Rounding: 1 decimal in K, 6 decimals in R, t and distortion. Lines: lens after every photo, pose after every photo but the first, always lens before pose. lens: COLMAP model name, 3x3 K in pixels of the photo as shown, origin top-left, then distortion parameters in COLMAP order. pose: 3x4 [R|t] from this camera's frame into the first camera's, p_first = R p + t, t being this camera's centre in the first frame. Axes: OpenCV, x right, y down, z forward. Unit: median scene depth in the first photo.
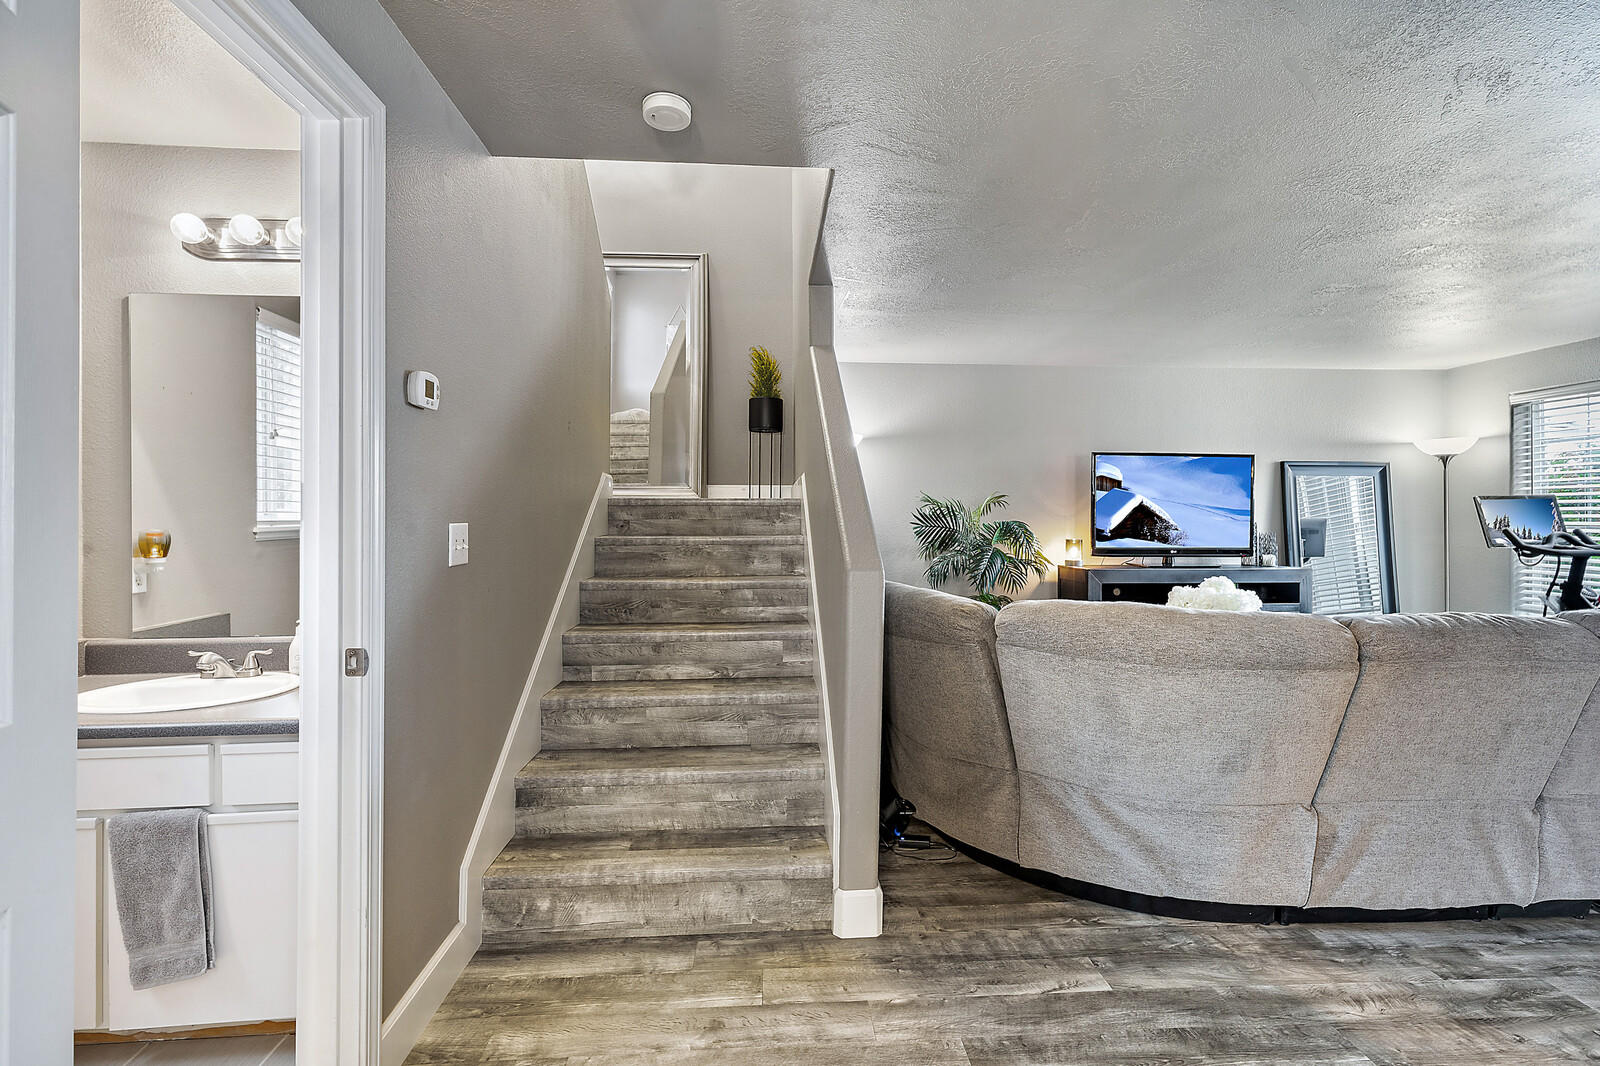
lens RADIAL K [[736.5, 0, 811.1], [0, 736.5, 513.7], [0, 0, 1]] dist [0.011292, -0.001462]
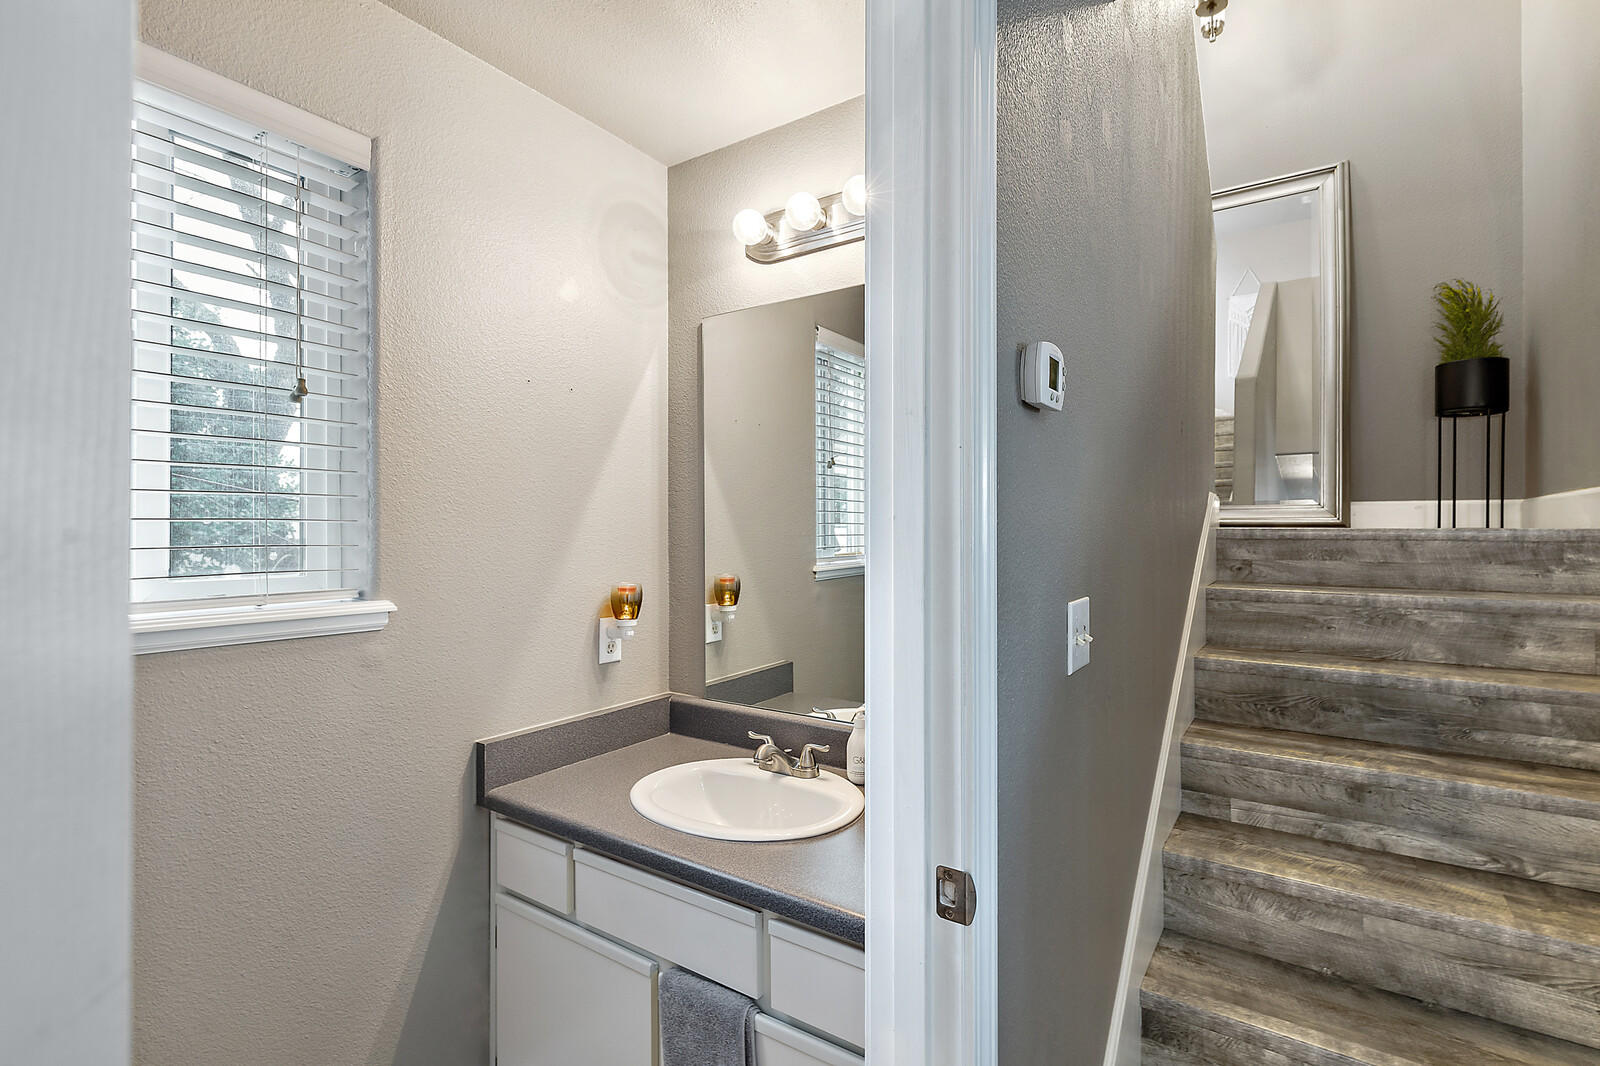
lens RADIAL K [[747.6, 0, 799.4], [0, 747.6, 499.5], [0, 0, 1]] dist [0.008356, -0.000248]
pose [[0.782857, -0.020827, -0.621854, -0.179313], [0.000506, 0.999461, -0.032837, -0.031352], [0.622202, 0.025392, 0.782445, 0.249663]]
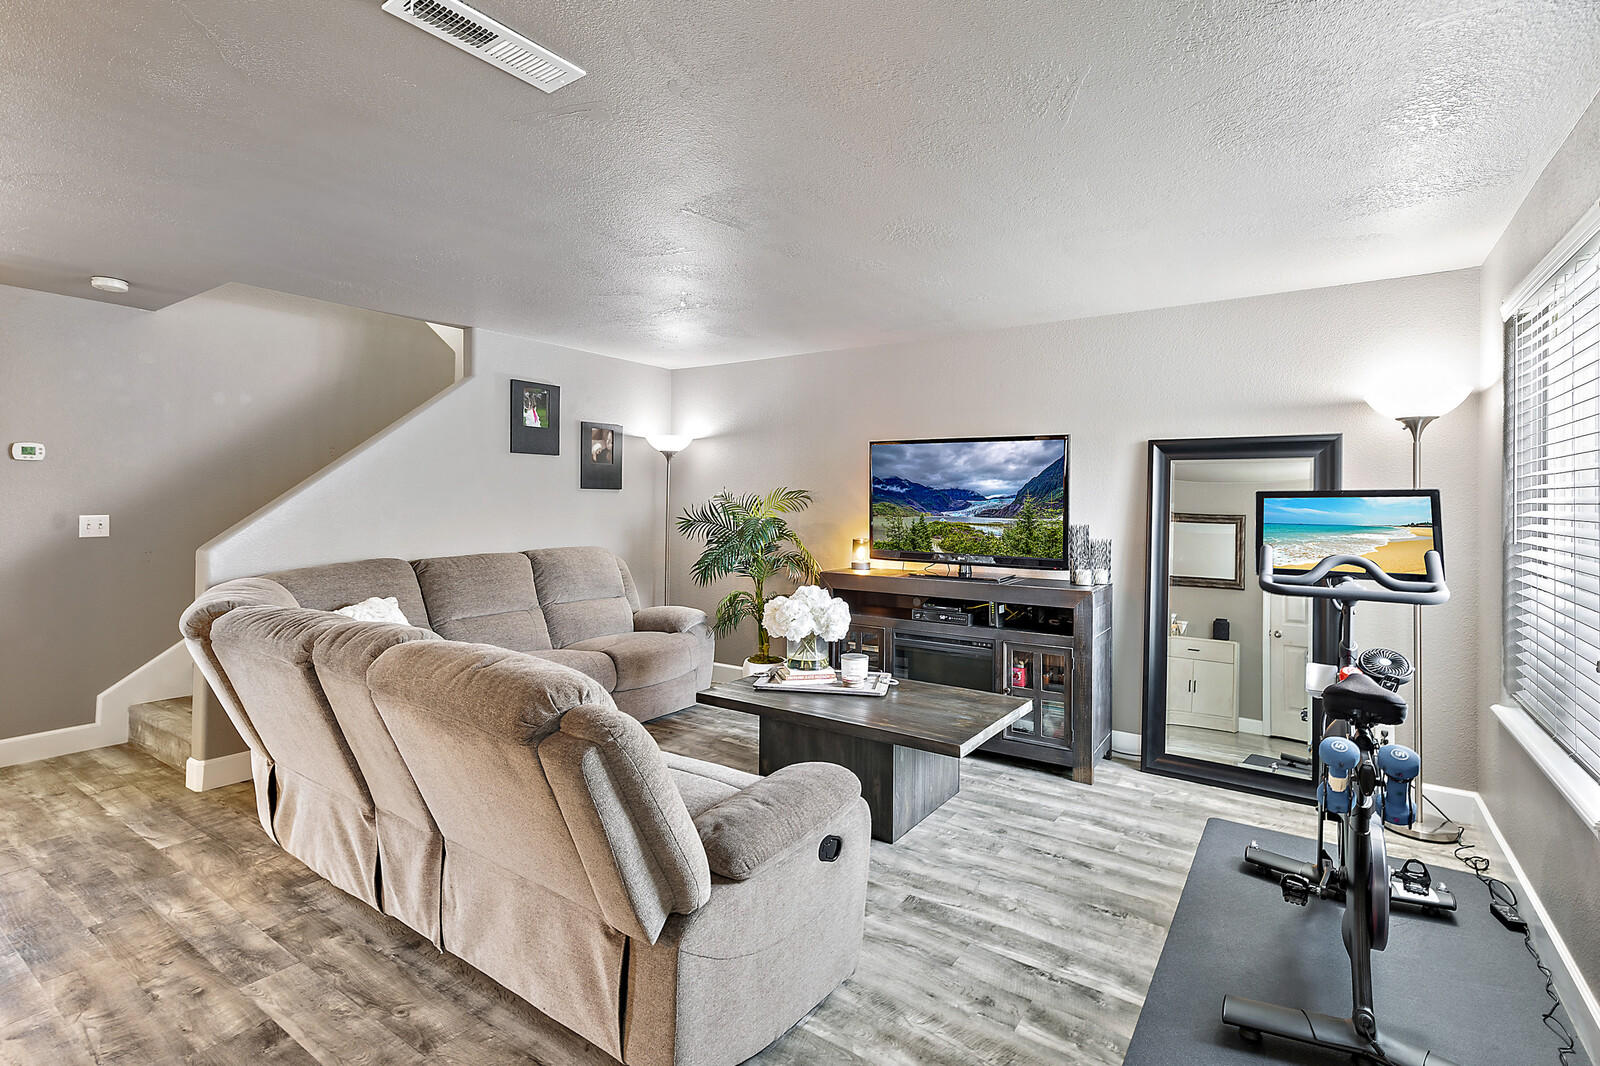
lens RADIAL K [[753.9, 0, 799.2], [0, 753.9, 499.9], [0, 0, 1]] dist [0.004376, 0.000460]
pose [[0.785268, 0.003930, -0.619143, 1.459923], [-0.004119, 0.999991, 0.001124, -0.022160], [0.619142, 0.001668, 0.785277, 0.398193]]
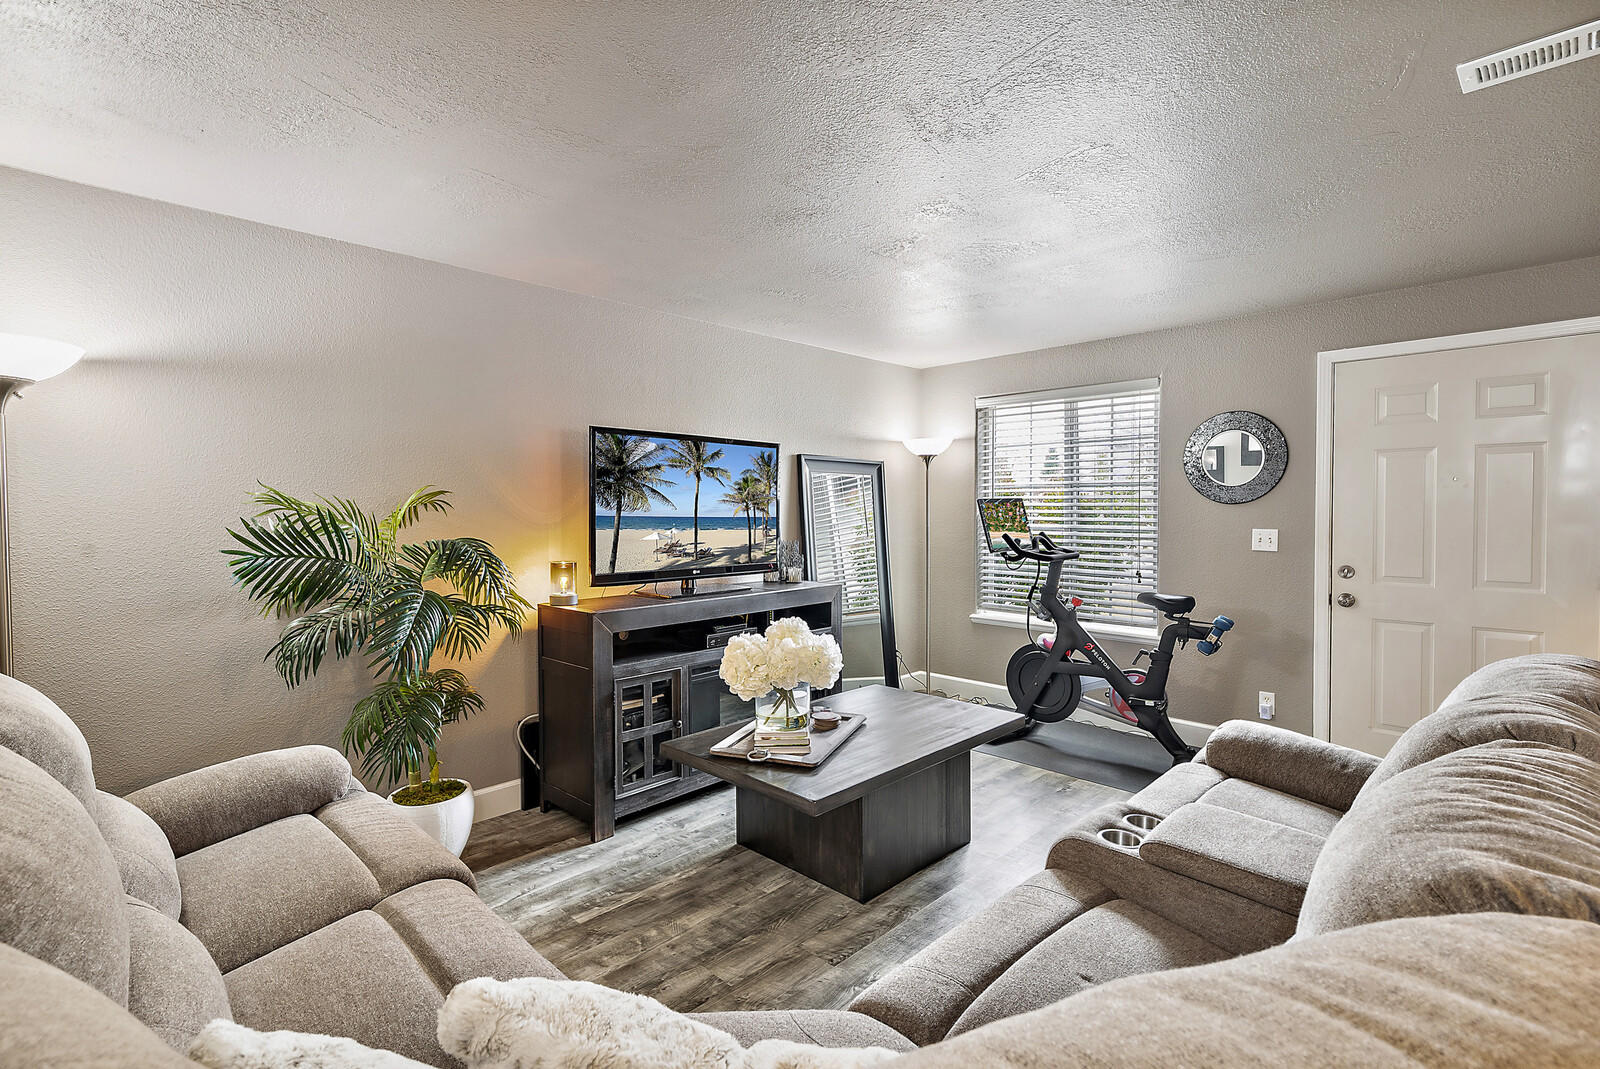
lens RADIAL K [[735.9, 0, 805.2], [0, 735.9, 528.1], [0, 0, 1]] dist [0.002385, 0.000060]
pose [[0.748305, -0.021189, 0.663017, 0.159153], [0.000199, 0.999497, 0.031718, -0.024721], [-0.663355, -0.023602, 0.747932, 0.661891]]
